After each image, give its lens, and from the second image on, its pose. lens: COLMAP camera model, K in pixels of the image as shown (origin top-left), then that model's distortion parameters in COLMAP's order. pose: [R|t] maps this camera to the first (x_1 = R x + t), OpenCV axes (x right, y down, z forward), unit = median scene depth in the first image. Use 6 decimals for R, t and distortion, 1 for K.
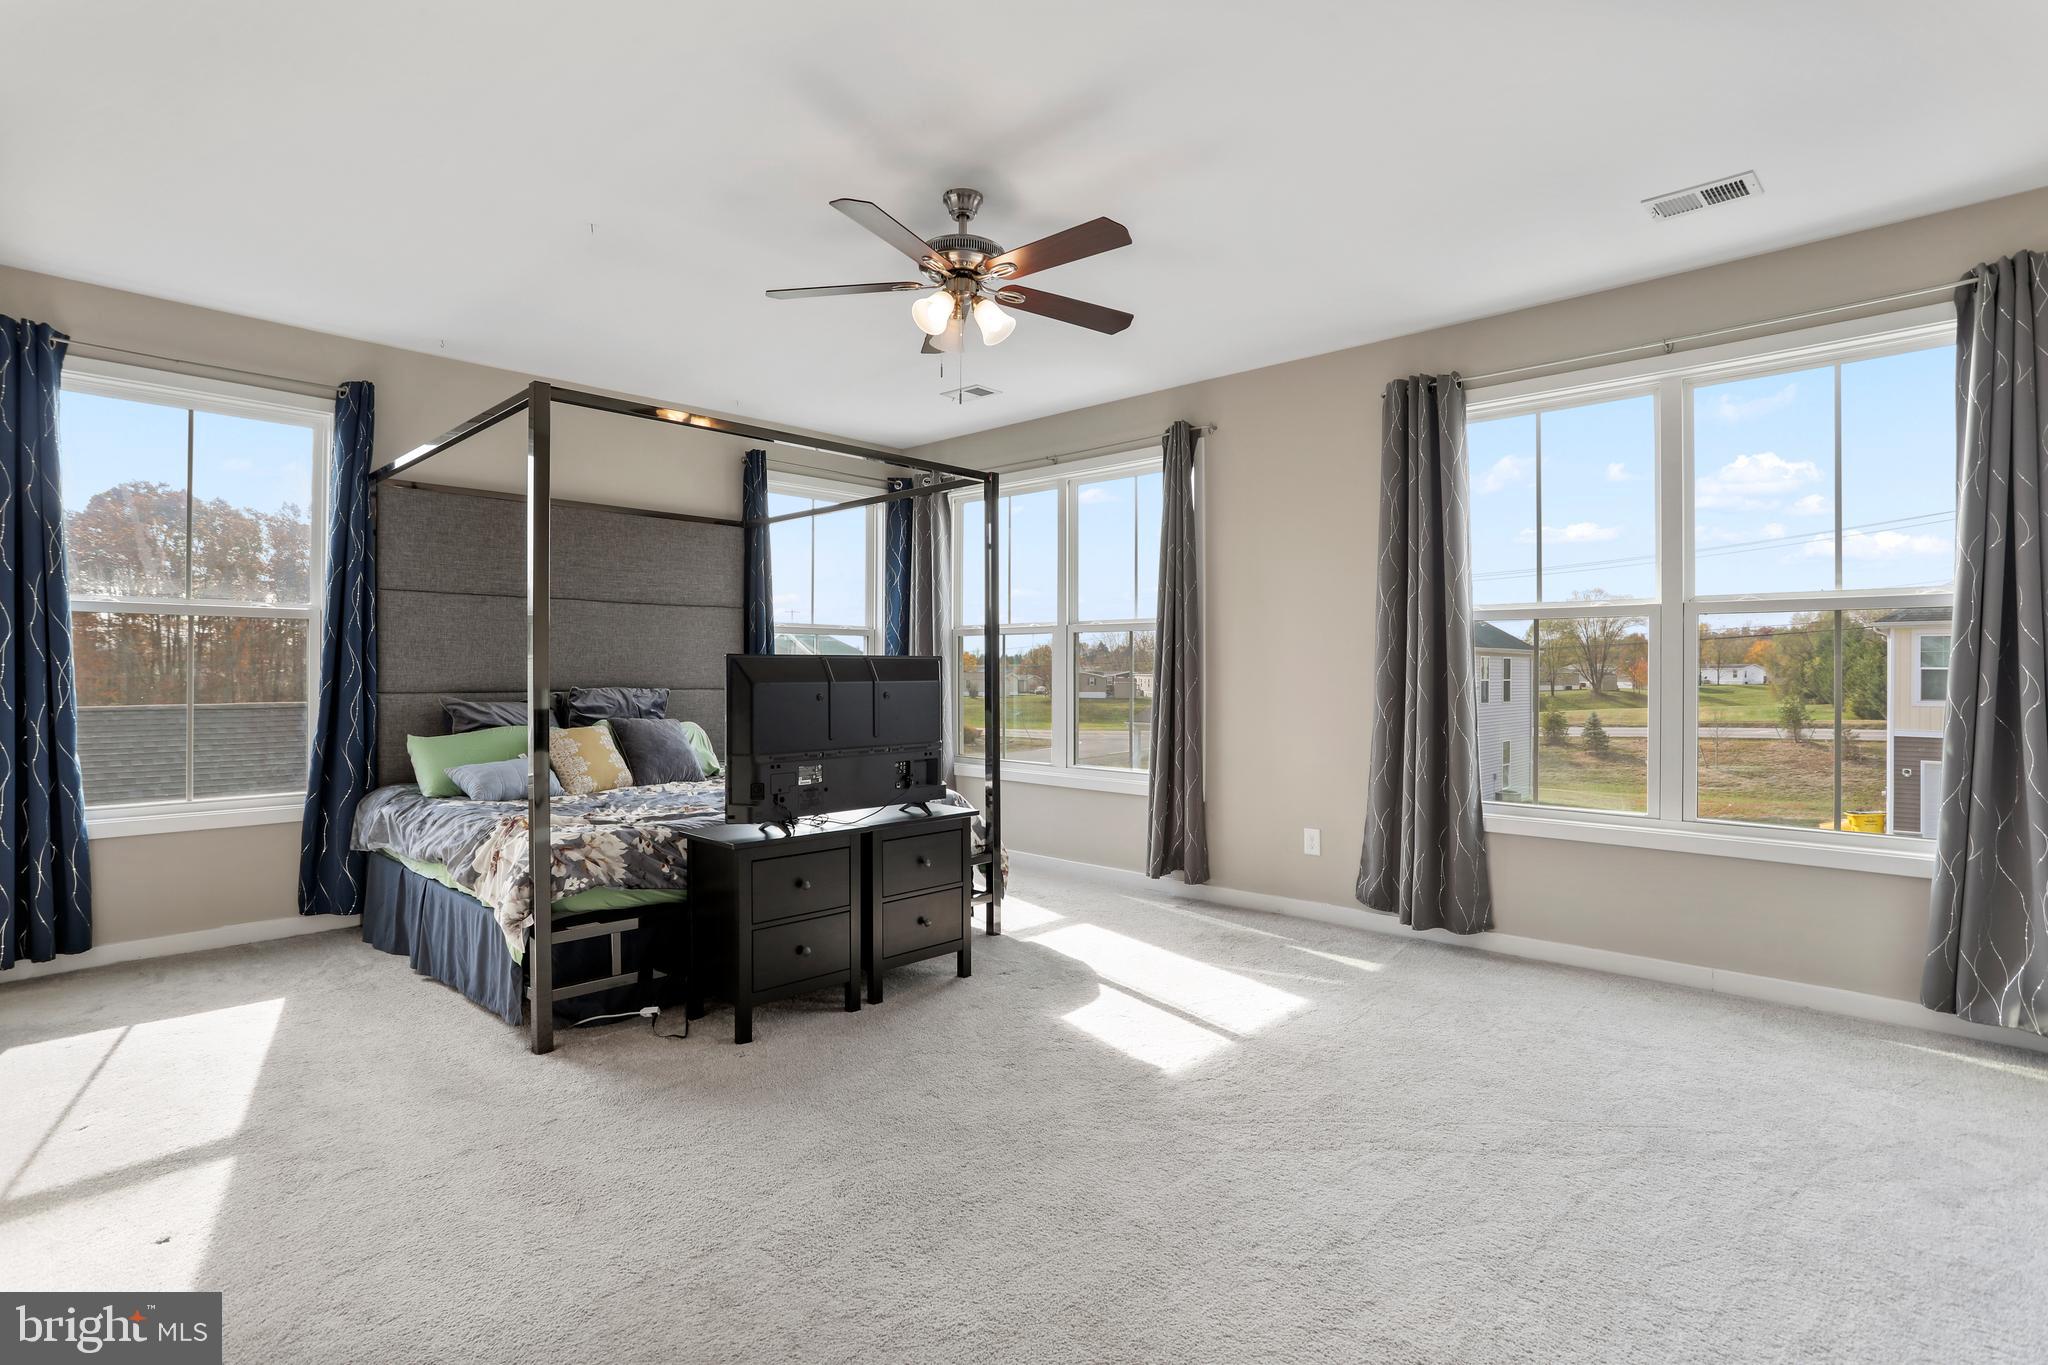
lens RADIAL K [[1008.2, 0, 1019.1], [0, 1008.2, 644.4], [0, 0, 1]] dist [0.051346, 0.012024]
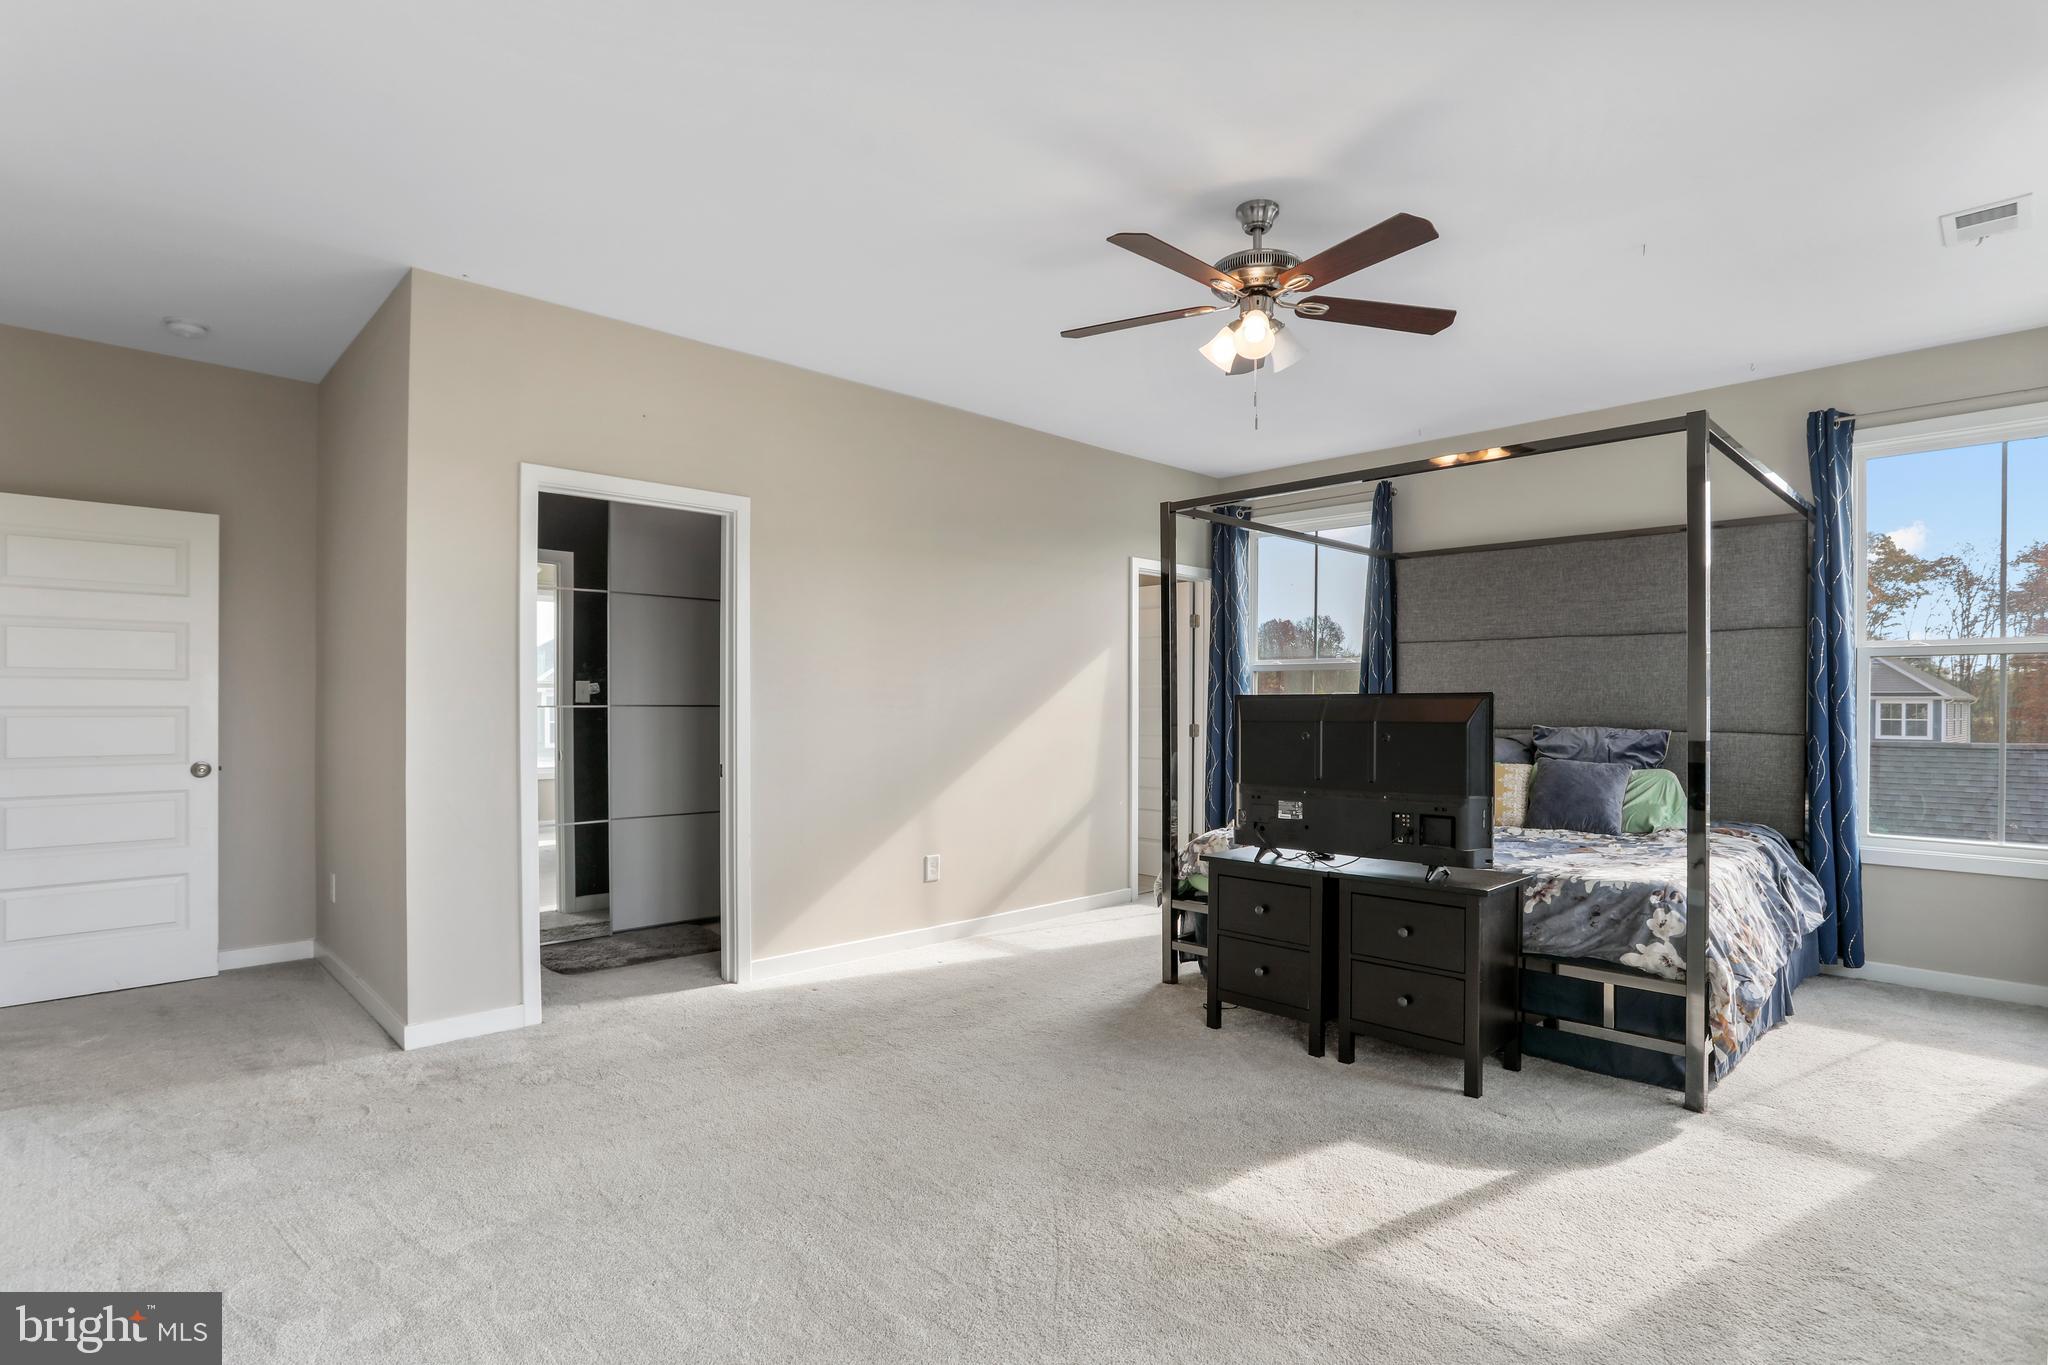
lens RADIAL K [[999.5, 0, 1025.2], [0, 999.5, 685.7], [0, 0, 1]] dist [-0.060602, 0.031032]
pose [[-0.006338, -0.022014, -0.999738, 0.686892], [0.021409, 0.999526, -0.022145, 0.017613], [0.999751, -0.021544, -0.005864, 0.636284]]
